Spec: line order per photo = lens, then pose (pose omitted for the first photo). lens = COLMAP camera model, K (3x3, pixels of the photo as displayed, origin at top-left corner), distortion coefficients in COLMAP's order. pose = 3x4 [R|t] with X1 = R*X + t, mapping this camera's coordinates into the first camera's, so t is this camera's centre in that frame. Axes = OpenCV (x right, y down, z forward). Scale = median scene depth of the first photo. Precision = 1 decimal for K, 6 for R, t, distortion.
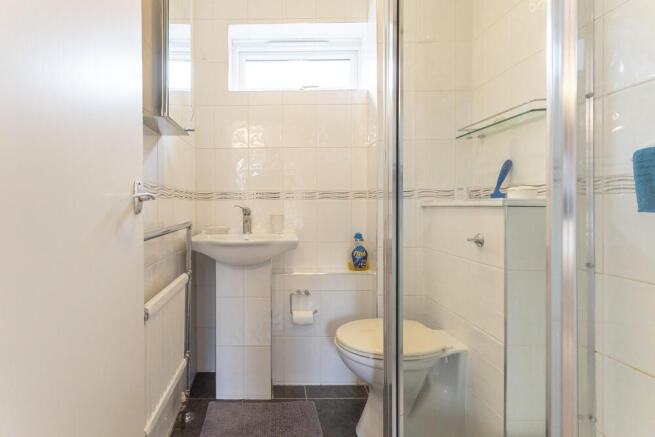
lens RADIAL K [[329.9, 0, 327.5], [0, 329.9, 218.5], [0, 0, 1]] dist [-0.035854, 0.000258]
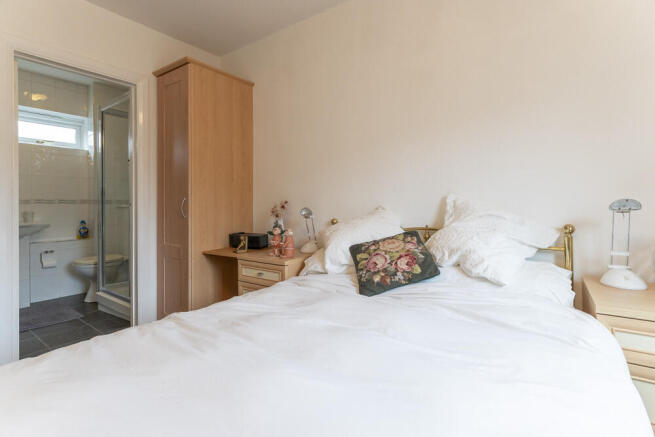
lens RADIAL K [[329.9, 0, 327.5], [0, 329.9, 218.5], [0, 0, 1]] dist [-0.035854, 0.000258]
pose [[0.711505, -0.007487, 0.702641, -0.238423], [0.025074, 0.999577, -0.014739, 0.100955], [-0.702233, 0.028105, 0.711392, -1.509800]]
